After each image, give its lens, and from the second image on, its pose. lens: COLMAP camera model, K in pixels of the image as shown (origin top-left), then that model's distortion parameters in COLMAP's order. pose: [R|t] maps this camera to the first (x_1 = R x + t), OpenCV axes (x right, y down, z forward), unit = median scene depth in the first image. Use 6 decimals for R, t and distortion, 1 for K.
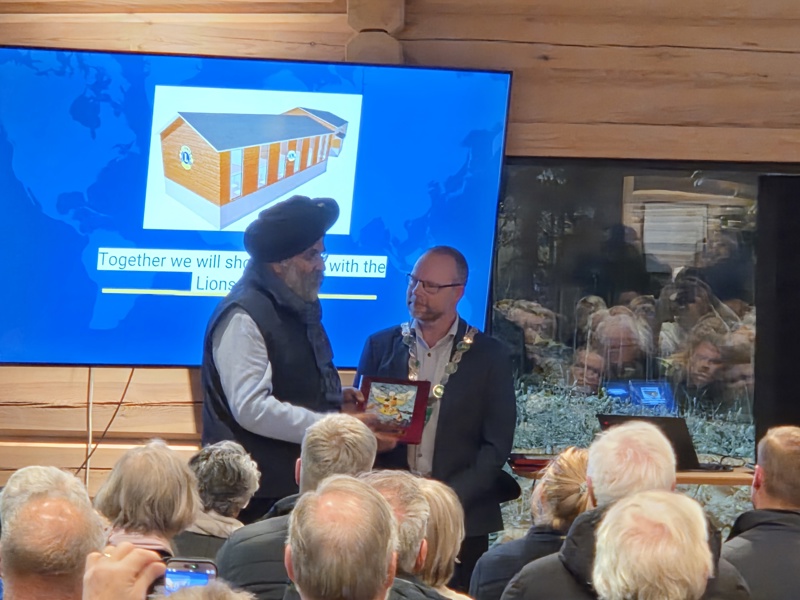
lens RADIAL K [[3471.6, 0, 400.1], [0, 3471.6, 301.2], [0, 0, 1]] dist [-0.508602, 0.000000]
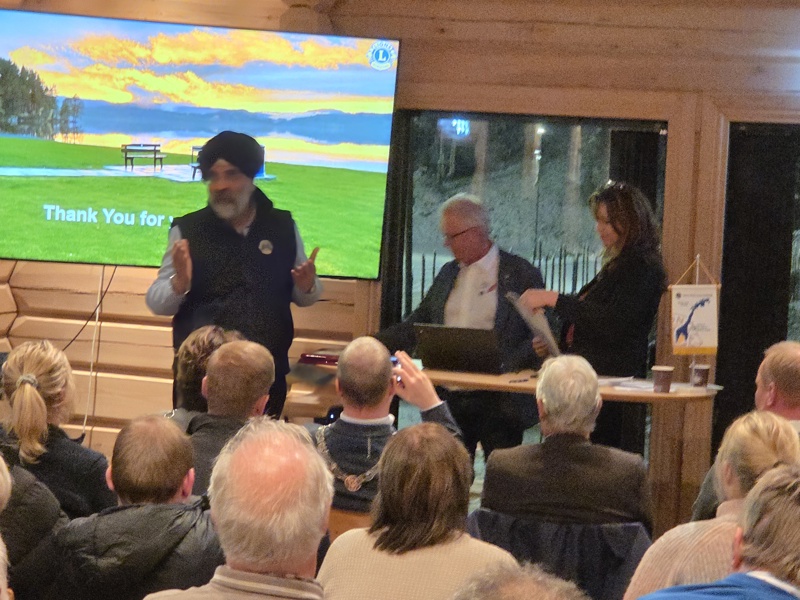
lens RADIAL K [[1953.8, 0, 399.2], [0, 1953.8, 299.2], [0, 0, 1]] dist [0.075556, 0.000000]
pose [[0.964999, 0.050325, -0.257379, 0.209986], [-0.042745, 0.998474, 0.034966, 0.001724], [0.258746, -0.022741, 0.965678, 0.314883]]
